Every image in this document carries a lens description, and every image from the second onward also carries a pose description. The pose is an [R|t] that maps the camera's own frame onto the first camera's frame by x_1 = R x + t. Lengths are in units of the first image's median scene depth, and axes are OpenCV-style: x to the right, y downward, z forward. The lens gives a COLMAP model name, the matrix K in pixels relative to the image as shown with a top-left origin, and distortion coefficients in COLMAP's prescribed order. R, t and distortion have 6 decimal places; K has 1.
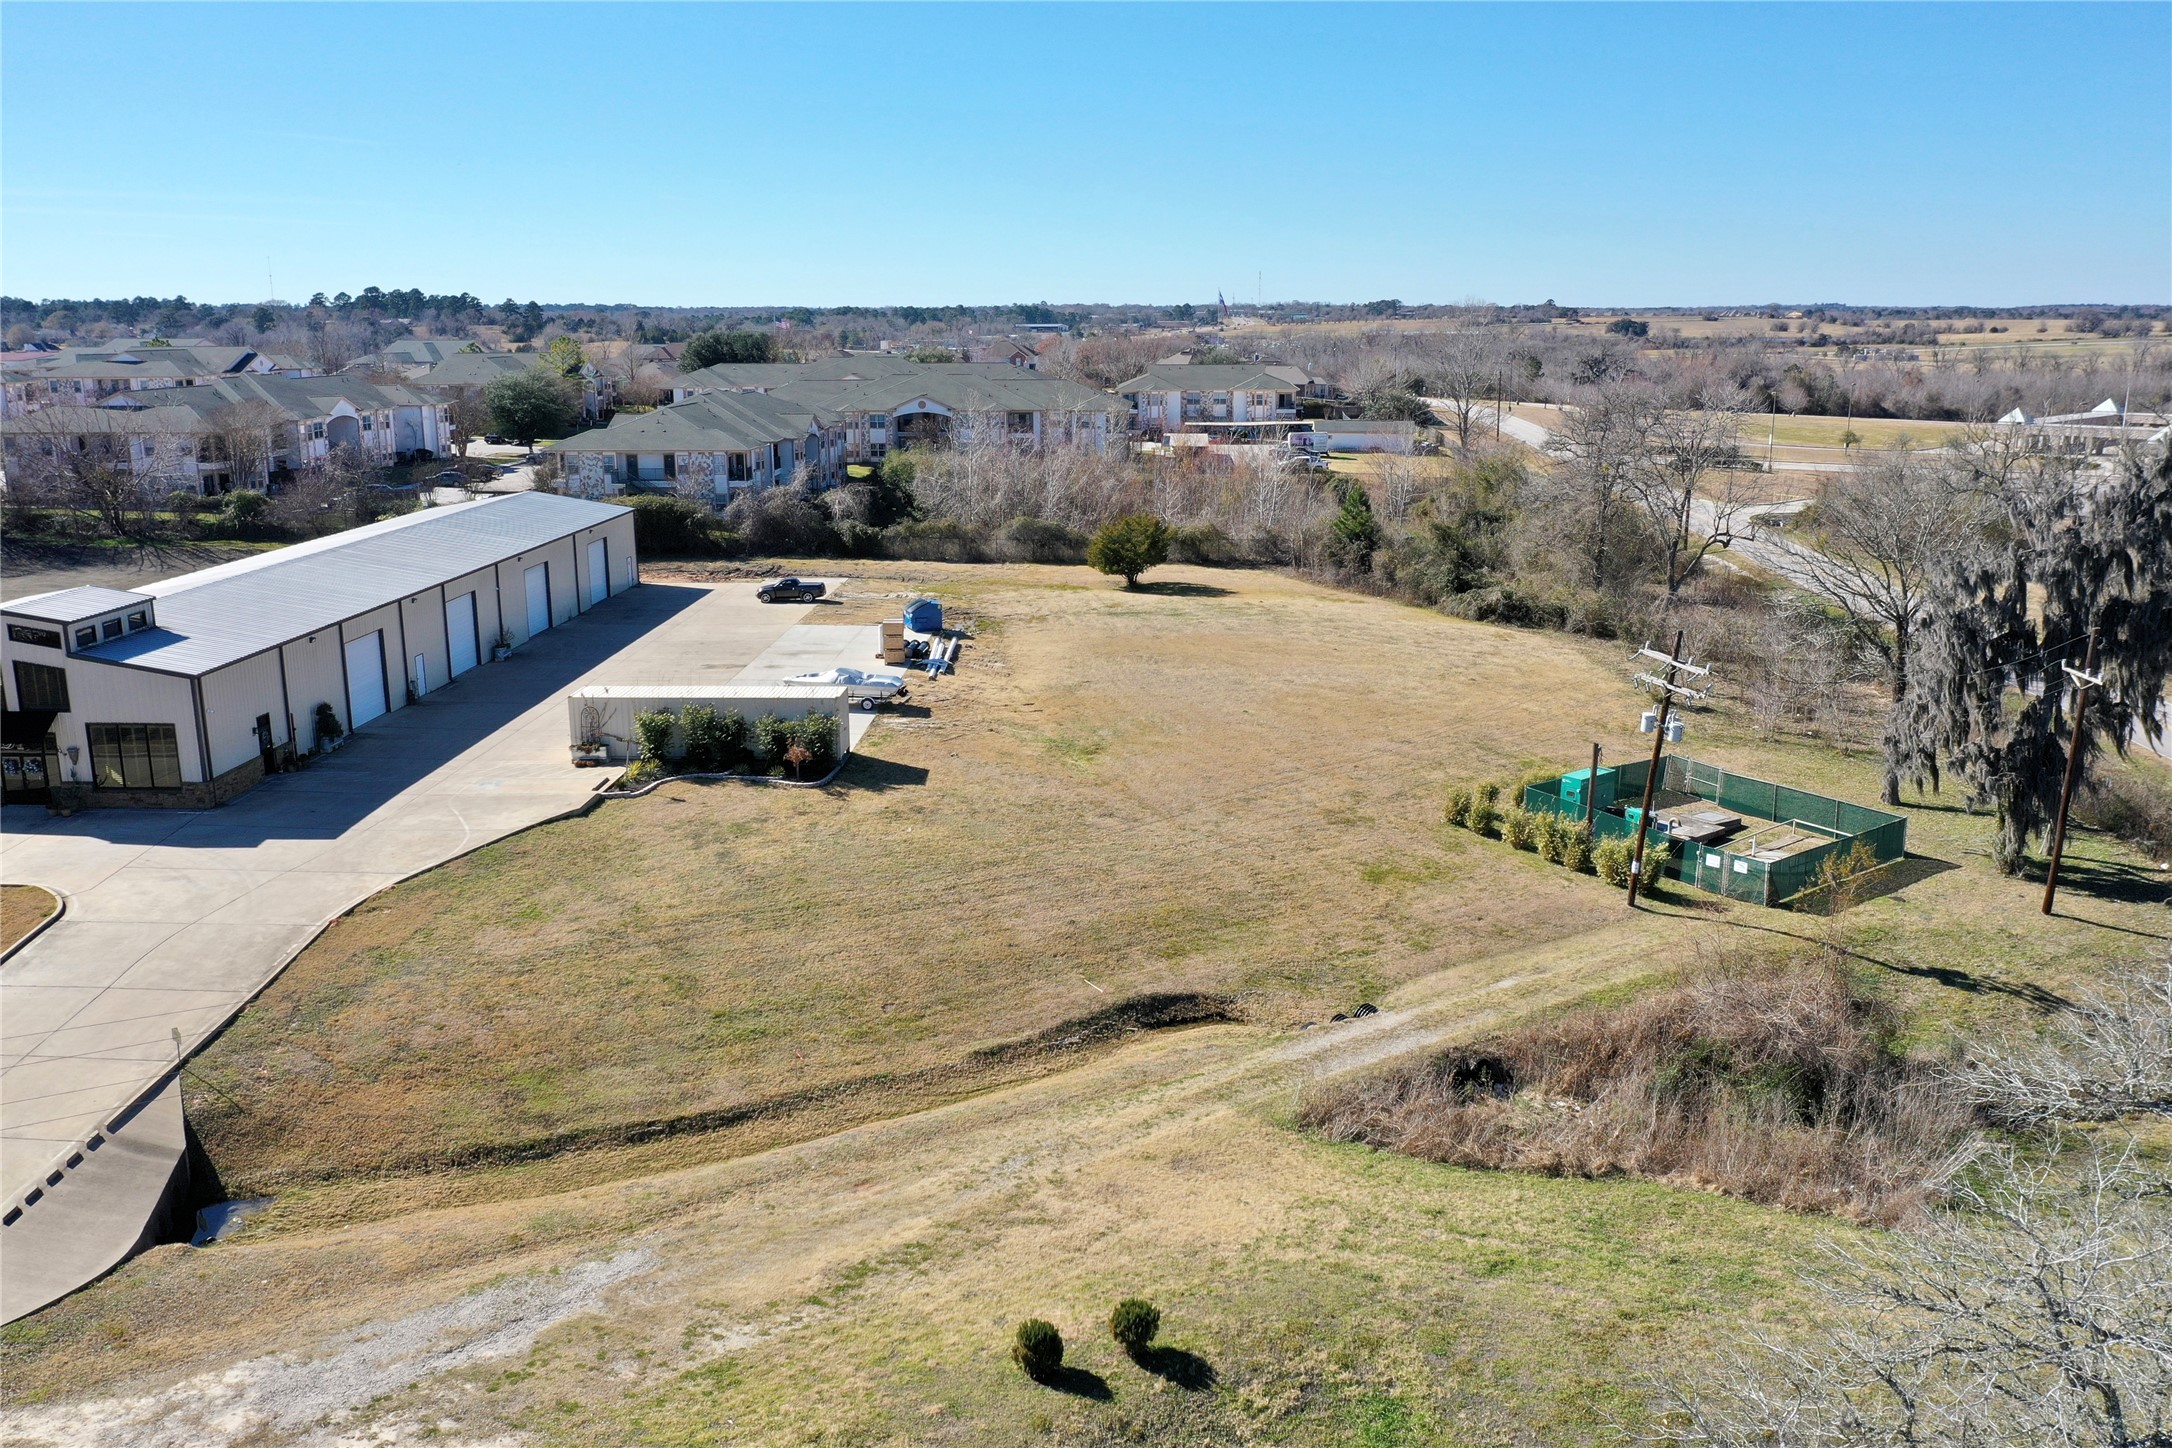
lens RADIAL K [[1764.9, 0, 1086.0], [0, 1764.9, 724.0], [0, 0, 1]] dist [-0.009790, -0.007243]
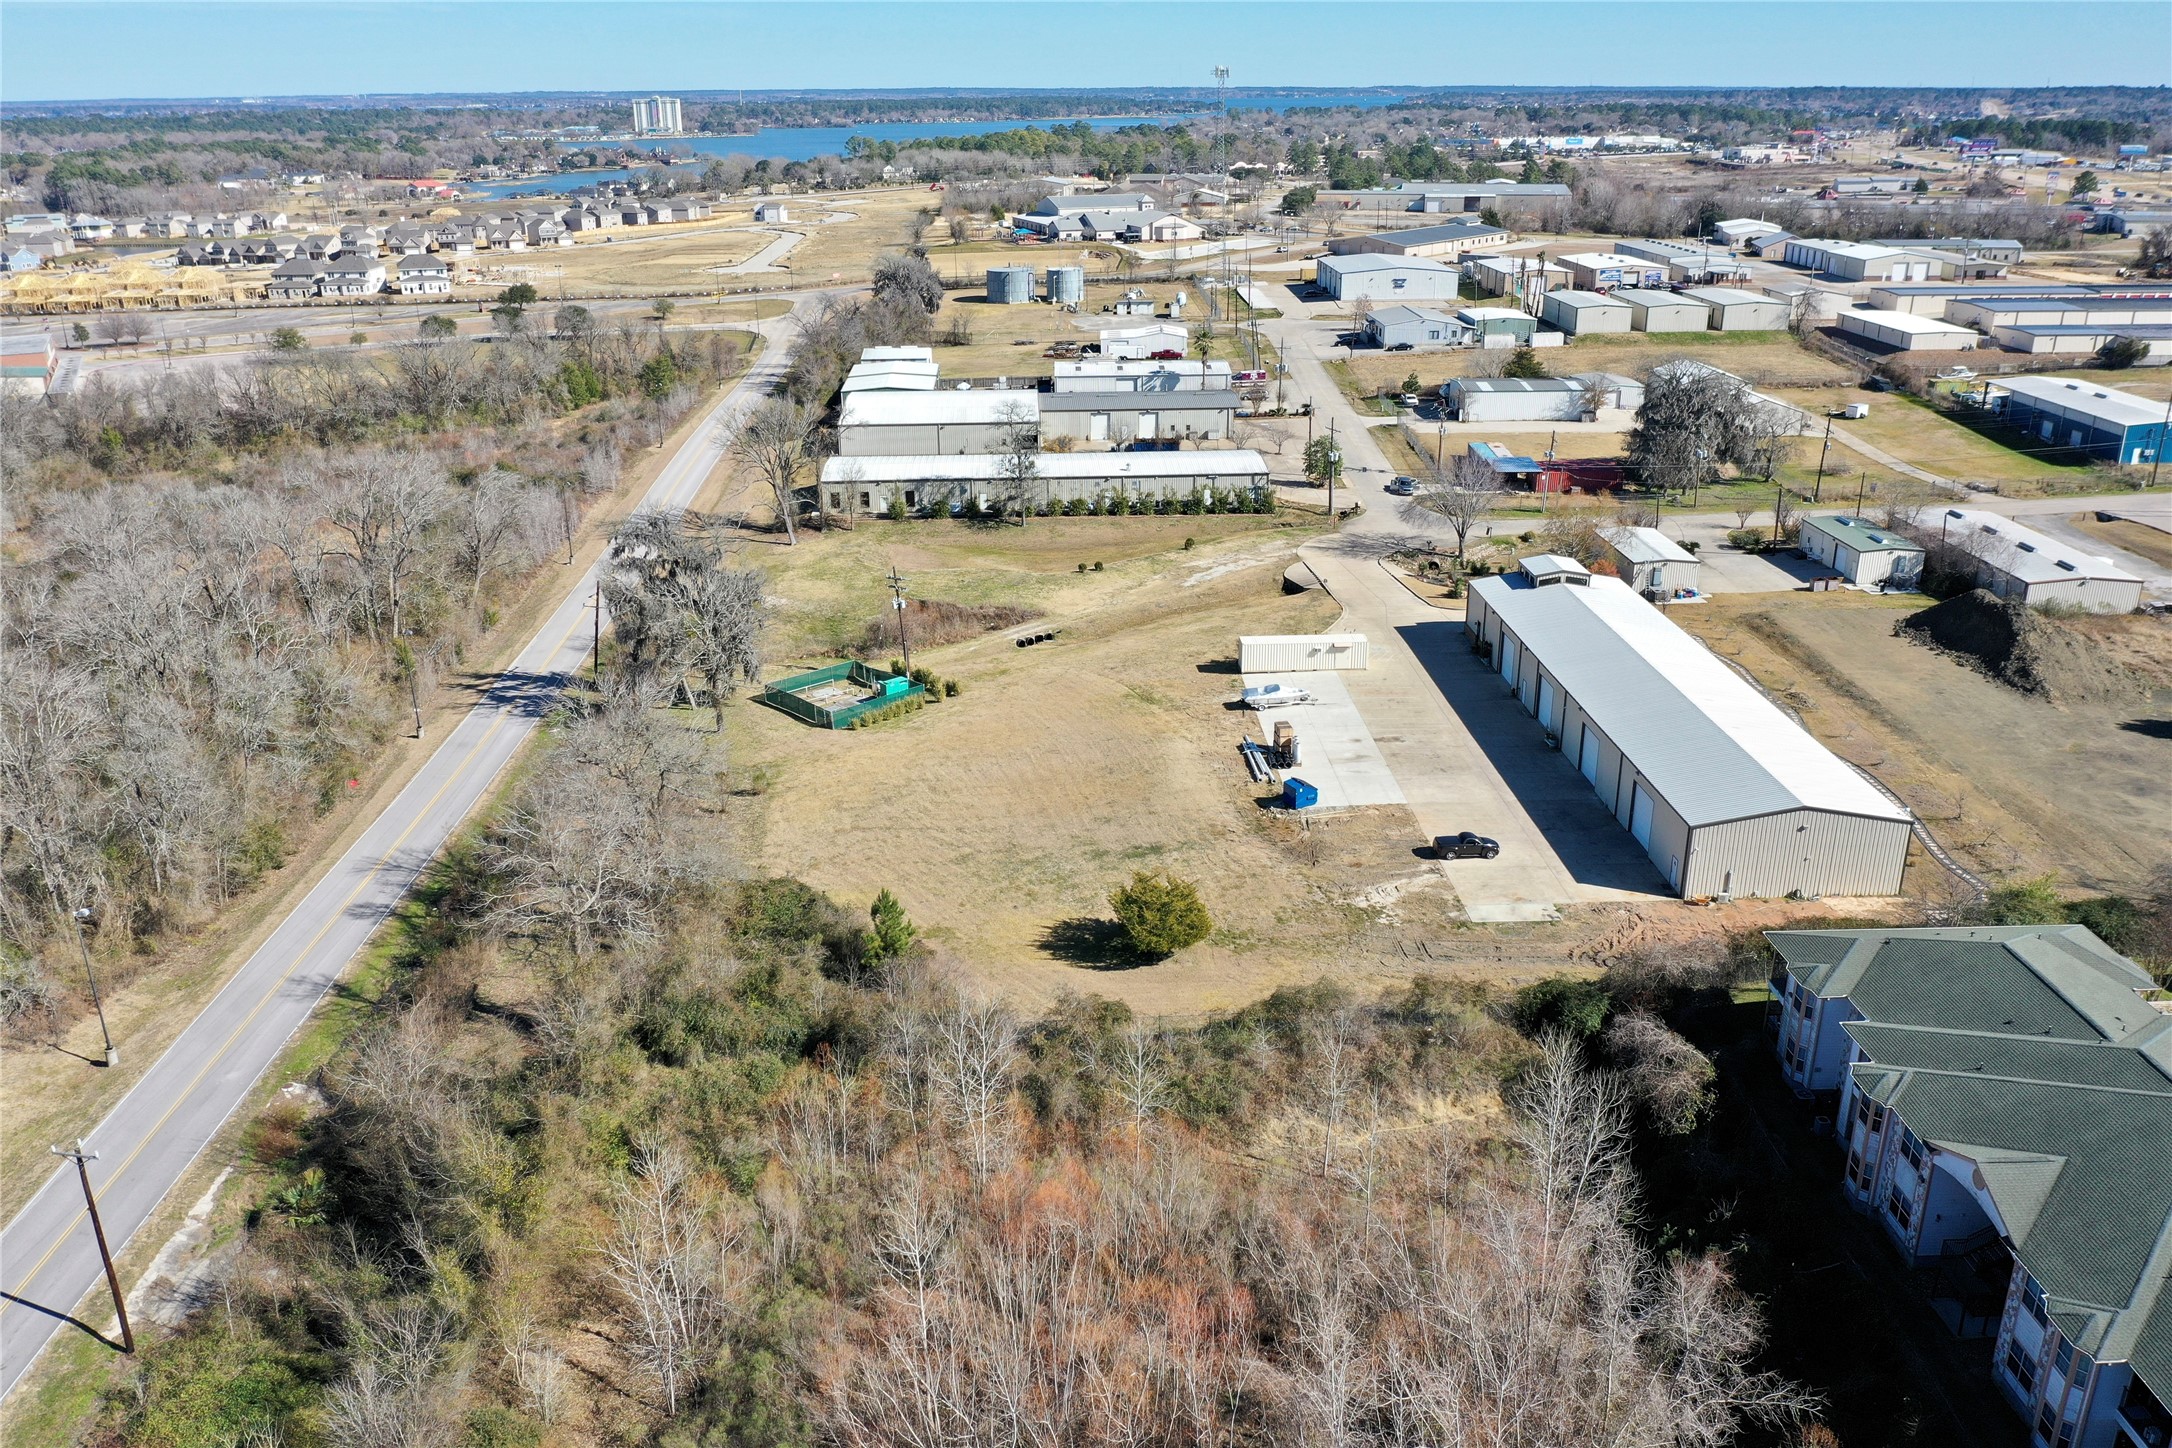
lens RADIAL K [[1717.5, 0, 1086.0], [0, 1717.5, 724.0], [0, 0, 1]] dist [-0.010861, -0.001539]
pose [[-0.996866, 0.038388, -0.069174, 0.243143], [-0.006474, 0.831866, 0.554939, -1.329731], [0.078846, 0.553648, -0.829010, 3.383290]]
